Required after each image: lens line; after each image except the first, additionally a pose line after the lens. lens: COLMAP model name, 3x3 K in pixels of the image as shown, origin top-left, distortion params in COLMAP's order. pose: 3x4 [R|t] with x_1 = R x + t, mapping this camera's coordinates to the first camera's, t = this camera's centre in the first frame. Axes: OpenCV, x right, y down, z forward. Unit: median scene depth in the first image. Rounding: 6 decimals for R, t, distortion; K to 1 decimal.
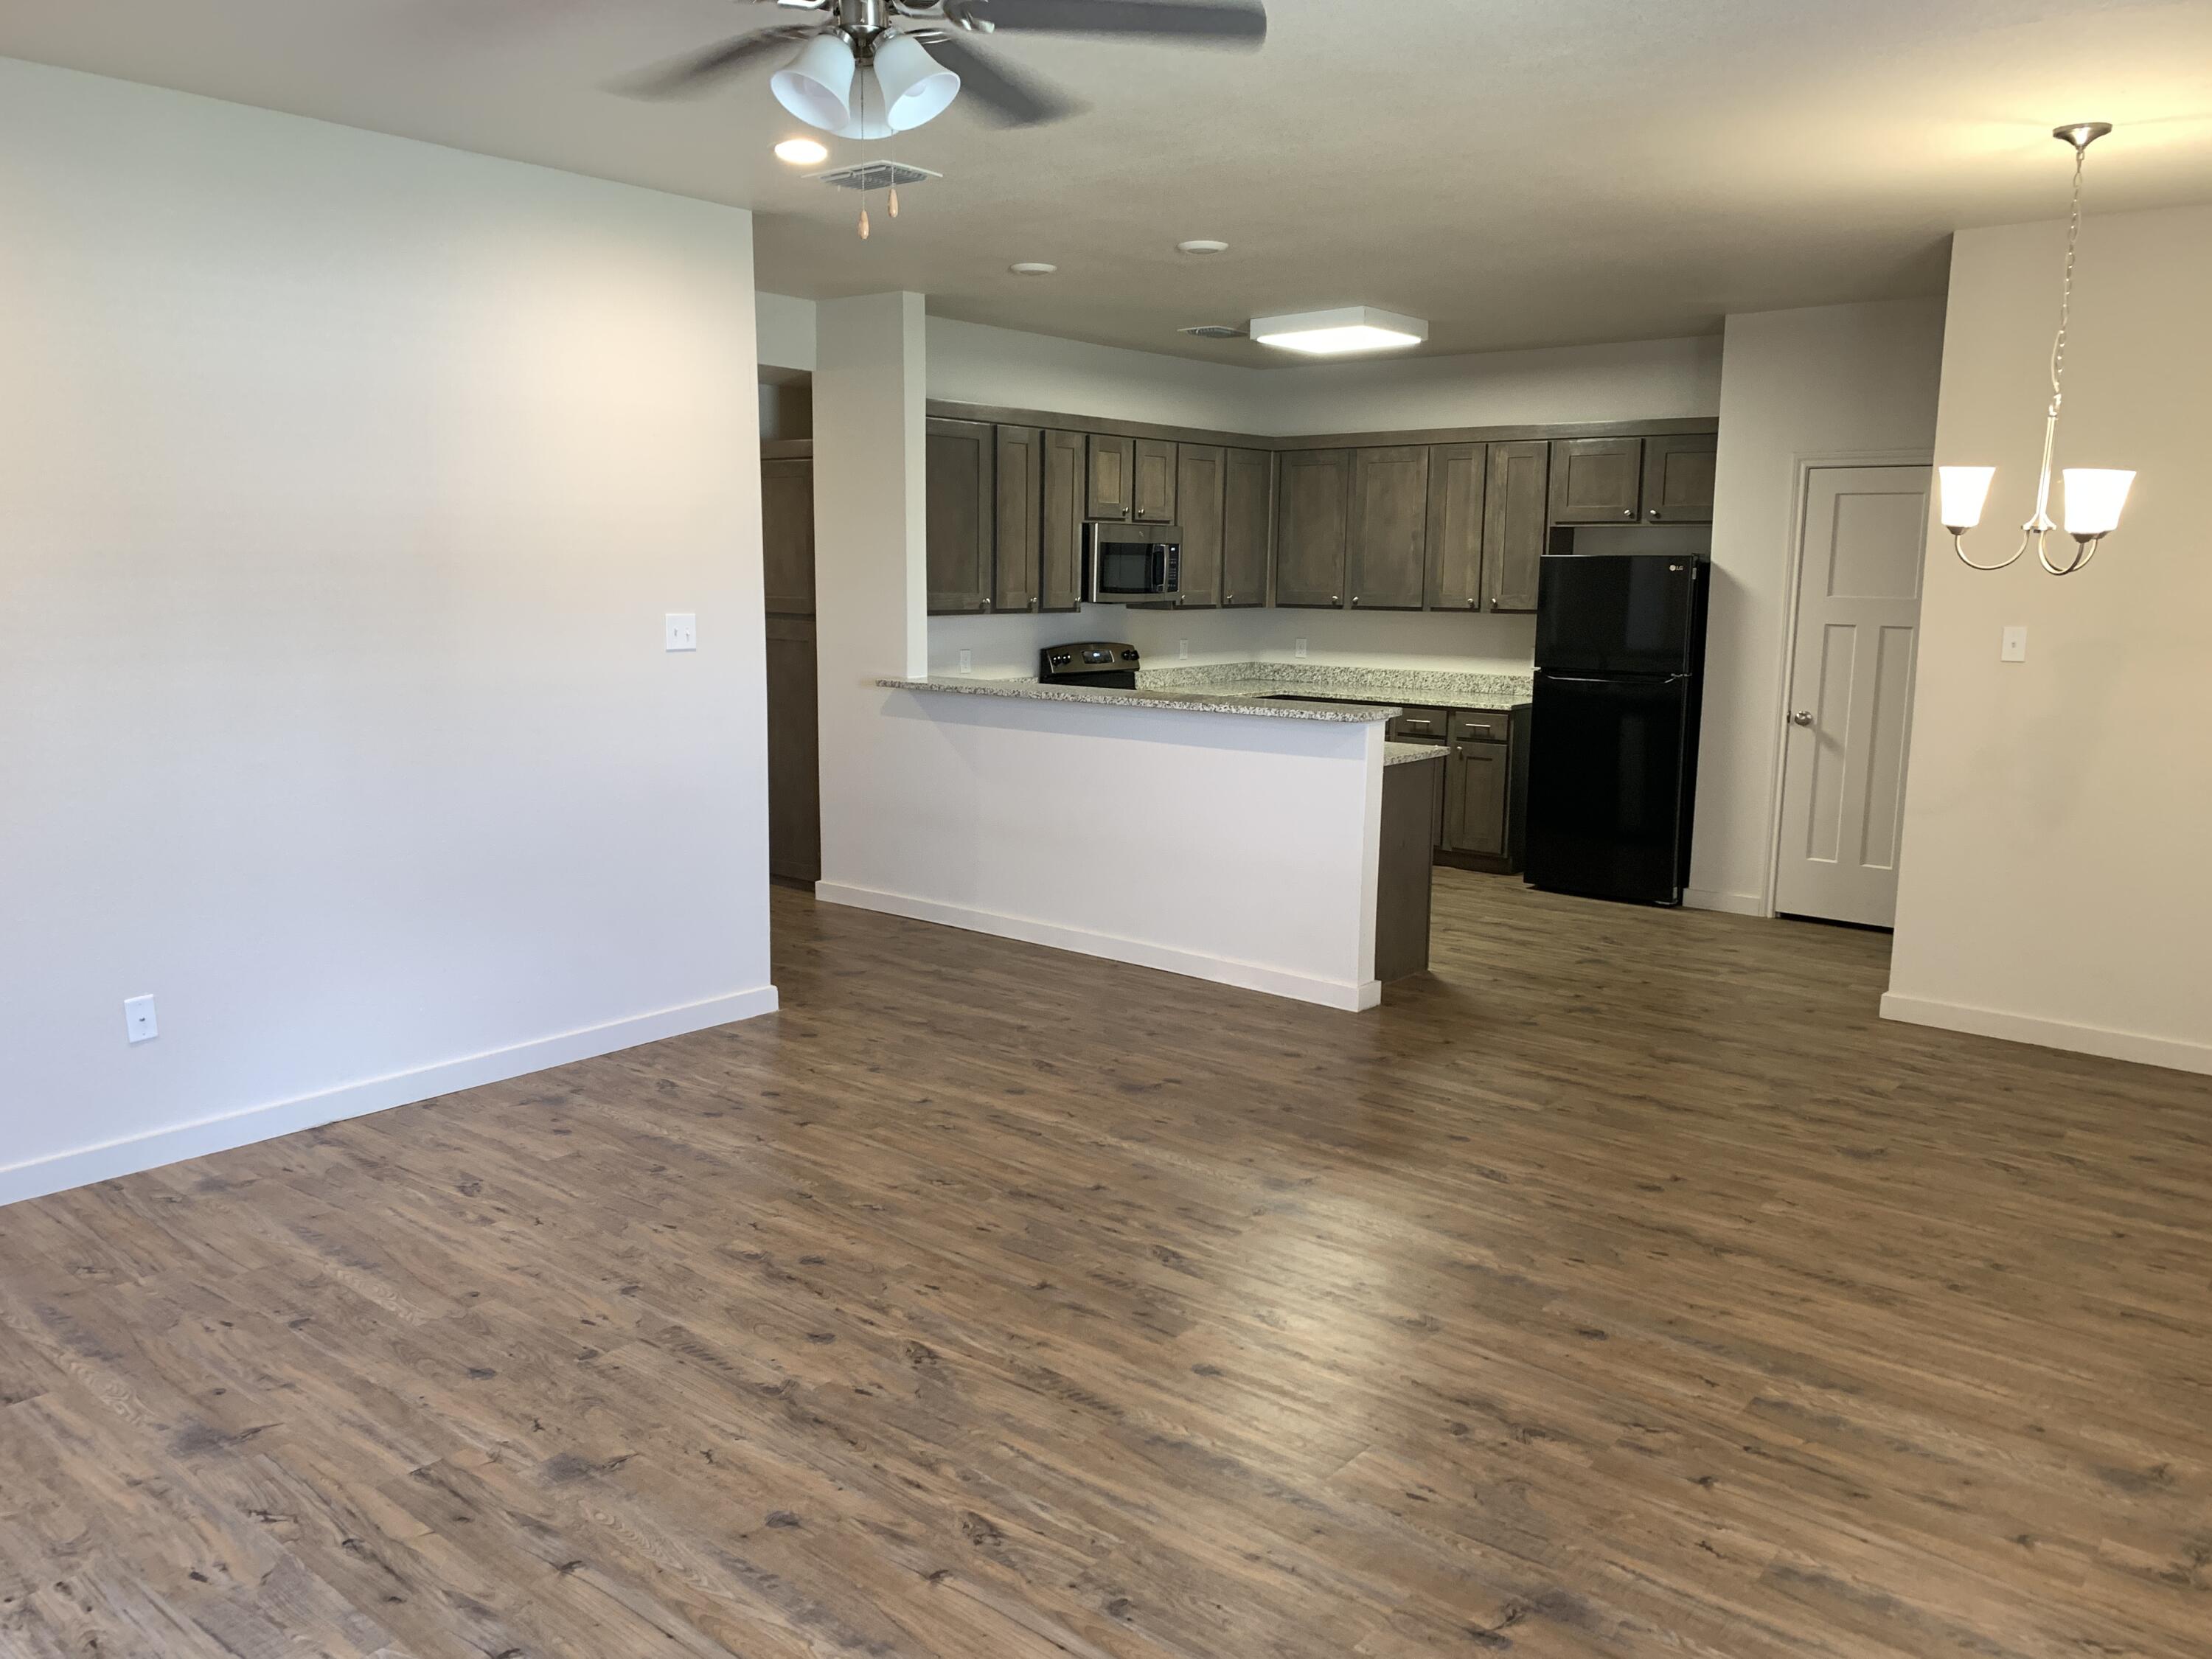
lens RADIAL K [[1673.2, 0, 1092.5], [0, 1673.2, 825.3], [0, 0, 1]] dist [0.054947, -0.045797]
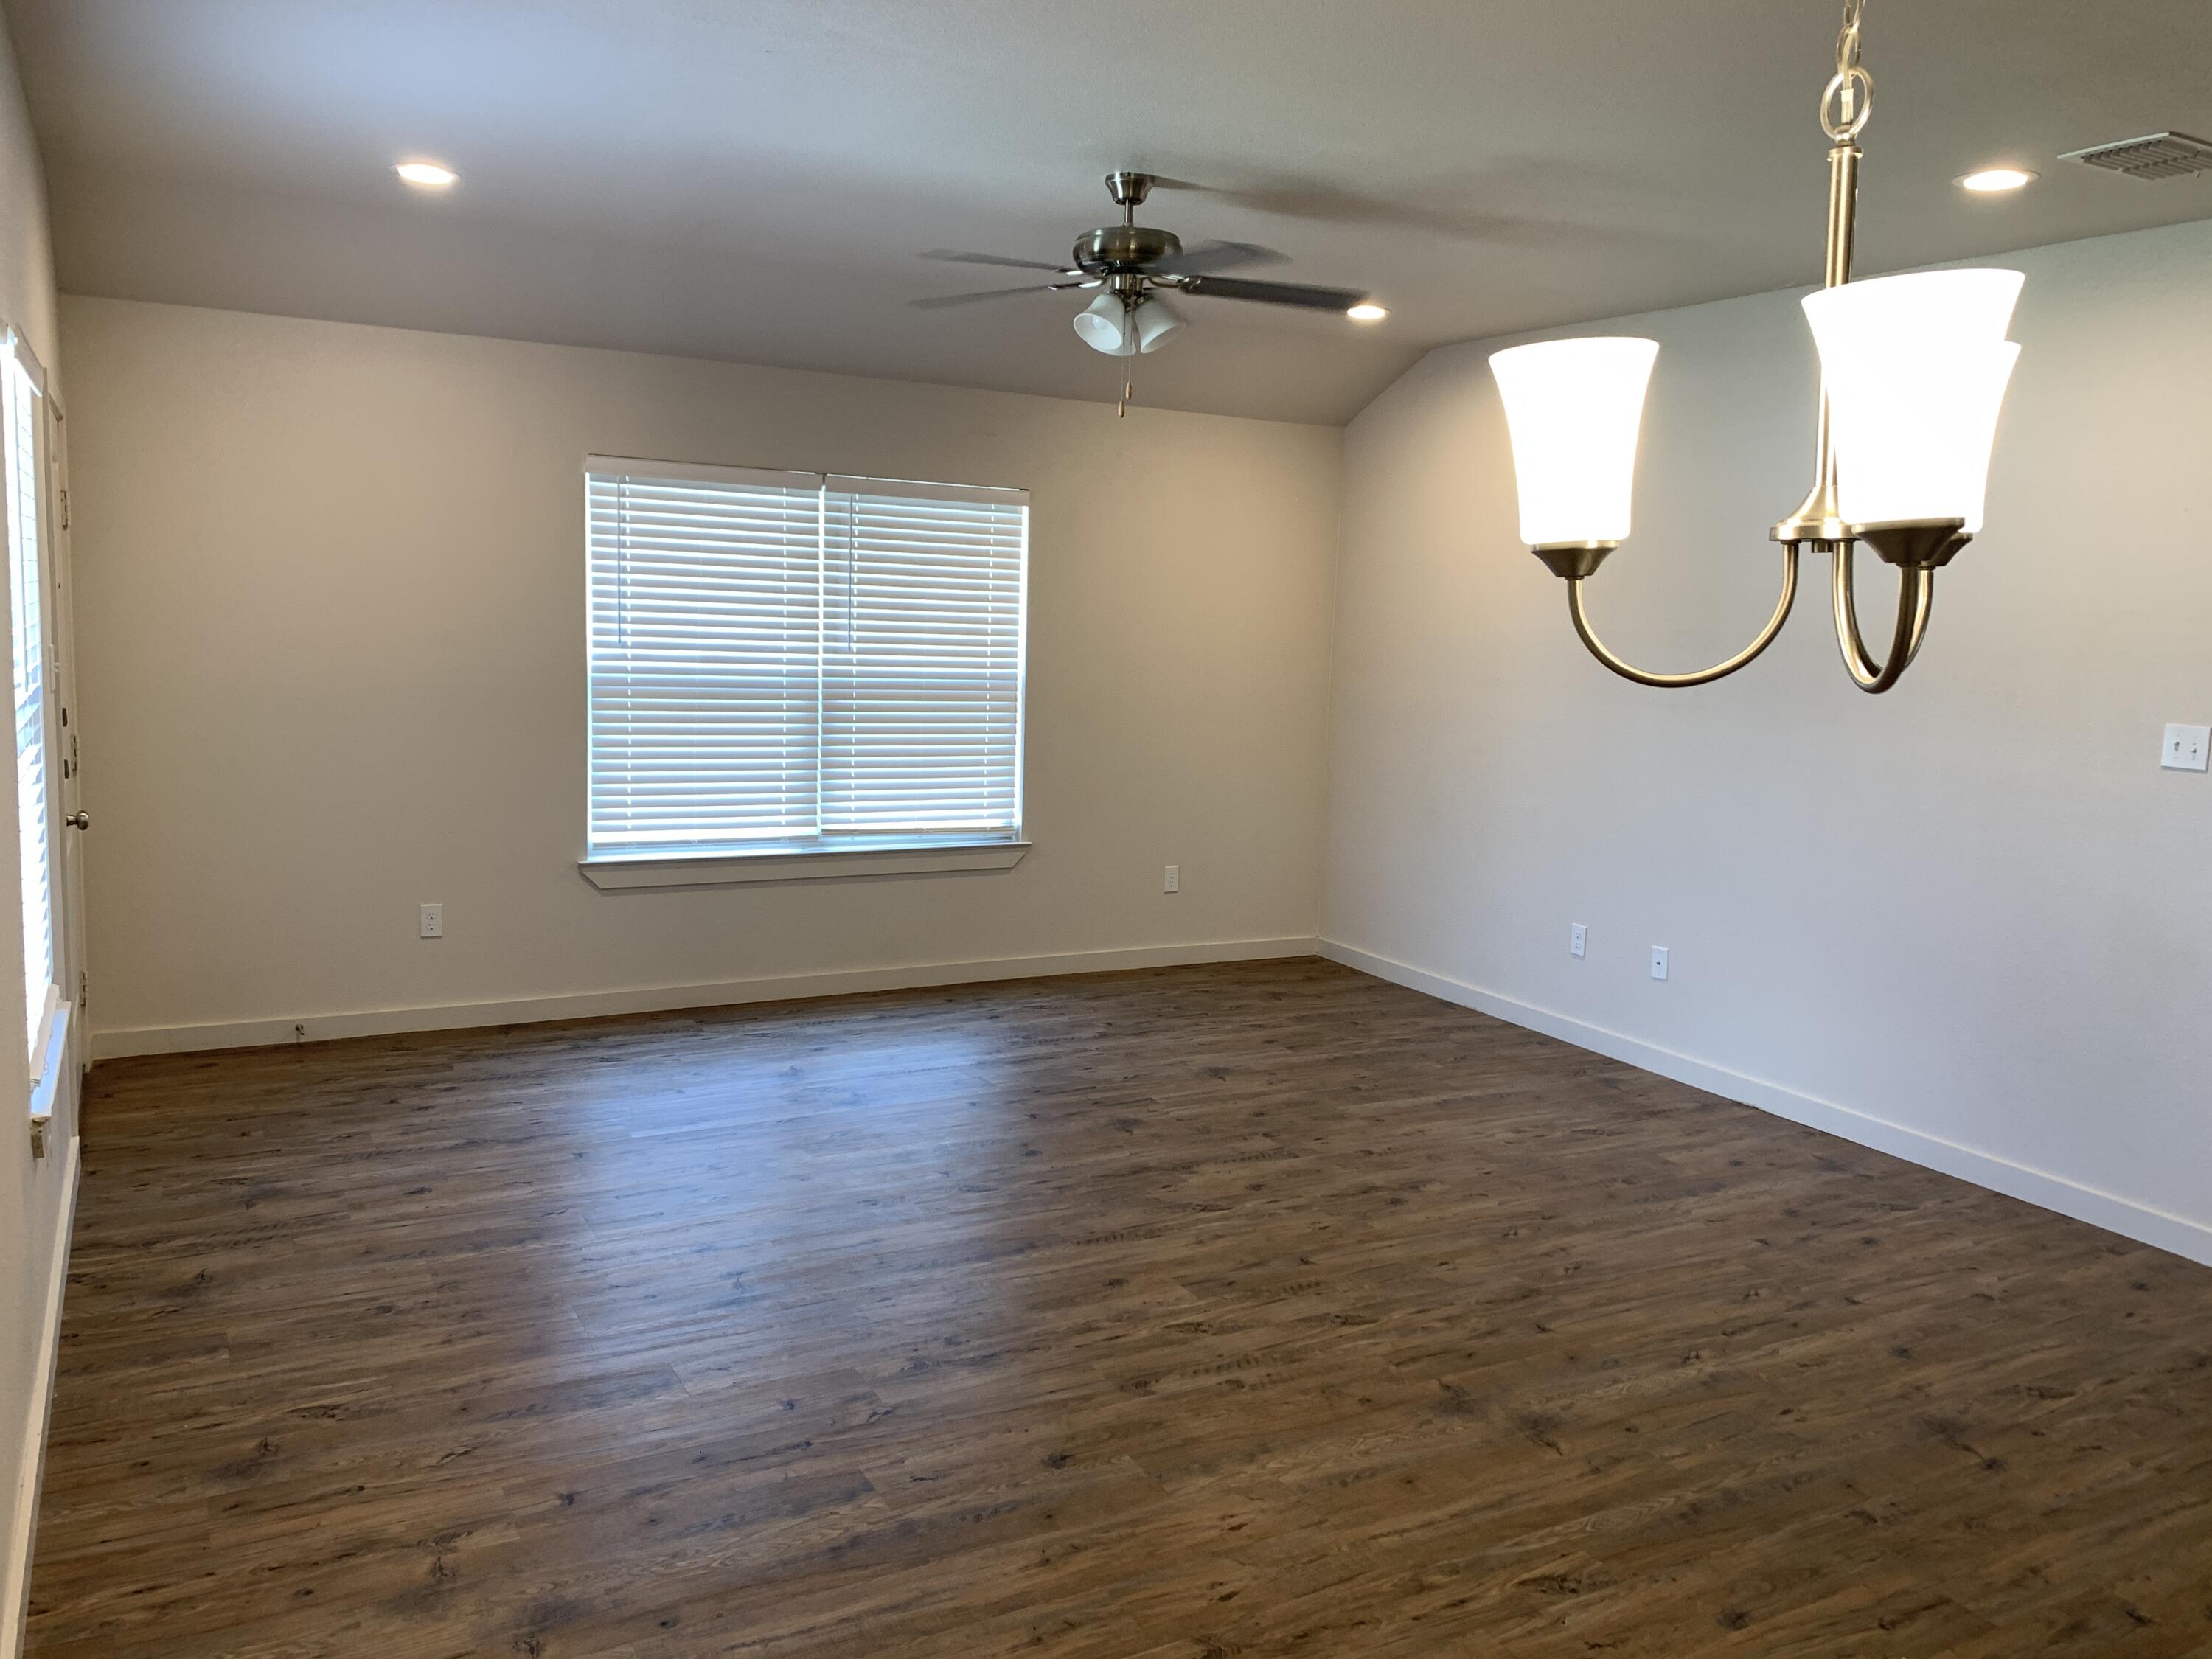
lens RADIAL K [[1673.2, 0, 1092.5], [0, 1673.2, 825.3], [0, 0, 1]] dist [0.054947, -0.045797]
pose [[-0.362750, 0.102651, -0.926216, 0.888290], [-0.192078, 0.964336, 0.182103, -0.159057], [0.911876, 0.243963, -0.330096, 1.003325]]
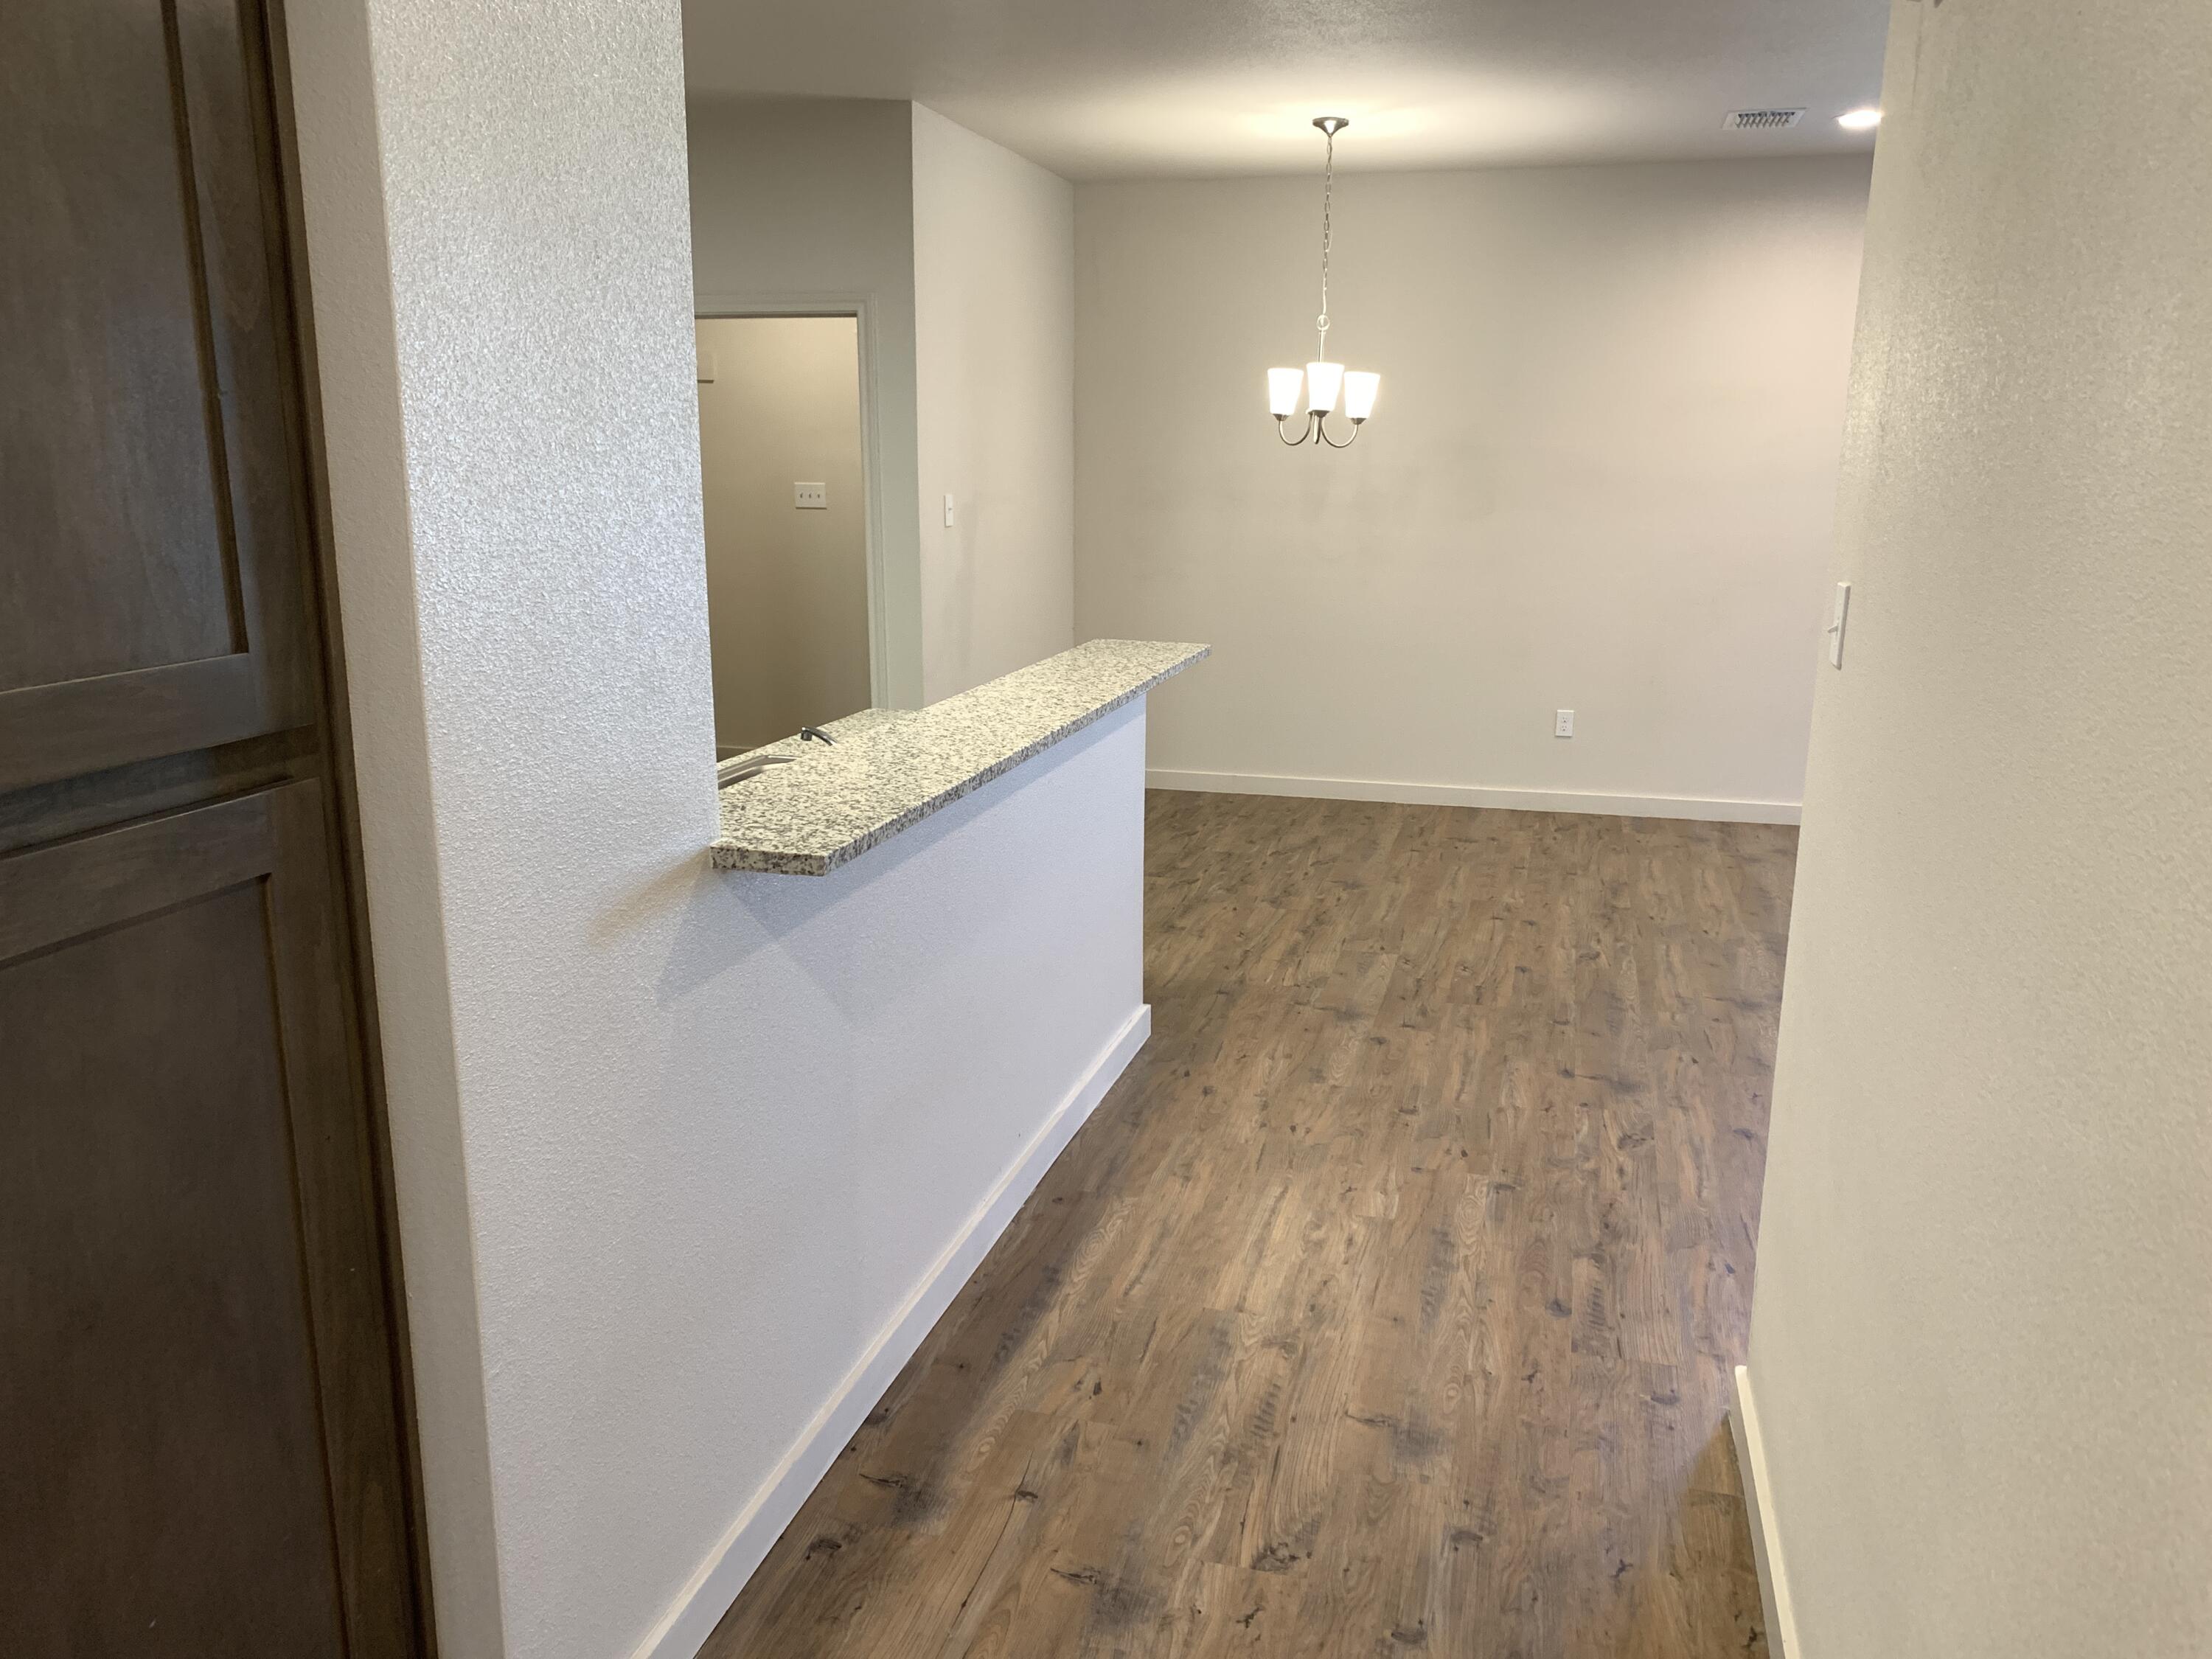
lens RADIAL K [[1673.2, 0, 1092.5], [0, 1673.2, 825.3], [0, 0, 1]] dist [0.054947, -0.045797]
pose [[-0.406744, -0.211905, 0.888626, -0.681063], [0.135819, 0.947888, 0.288204, -0.281681], [-0.903390, 0.237918, -0.356767, 1.765602]]
